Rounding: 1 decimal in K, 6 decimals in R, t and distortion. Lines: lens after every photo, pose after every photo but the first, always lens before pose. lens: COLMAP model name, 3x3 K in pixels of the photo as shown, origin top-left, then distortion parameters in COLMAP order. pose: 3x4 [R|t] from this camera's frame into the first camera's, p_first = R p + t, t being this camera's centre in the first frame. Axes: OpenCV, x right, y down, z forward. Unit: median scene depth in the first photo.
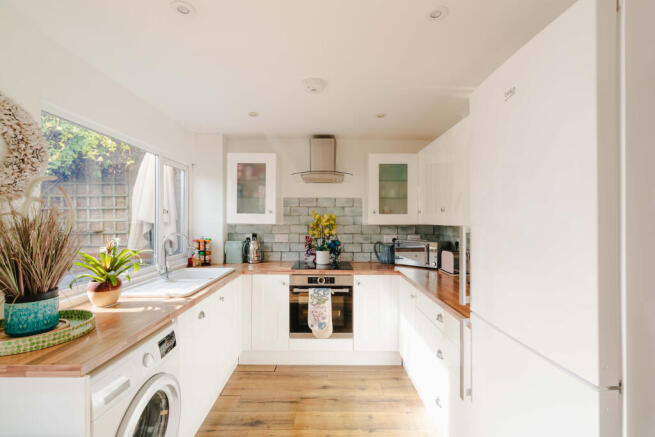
lens RADIAL K [[303.0, 0, 327.6], [0, 303.0, 218.8], [0, 0, 1]] dist [-0.002140, 0.001802]
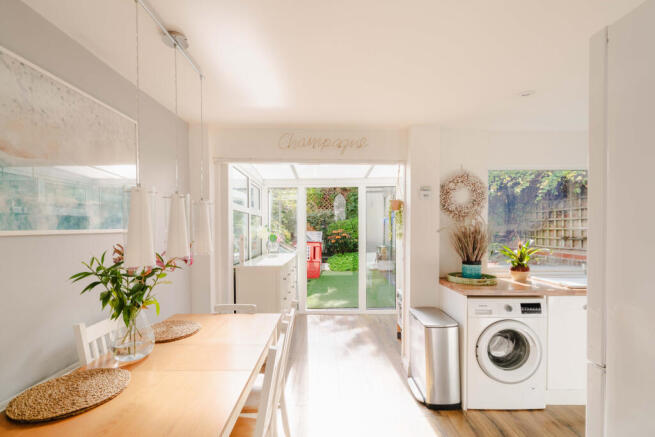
lens RADIAL K [[303.0, 0, 326.6], [0, 303.0, 224.3], [0, 0, 1]] dist [-0.002140, 0.001802]
pose [[-0.013572, -0.014823, -0.999798, 0.532949], [0.005253, 0.999875, -0.014895, 0.002359], [0.999894, -0.005454, -0.013492, -0.005981]]
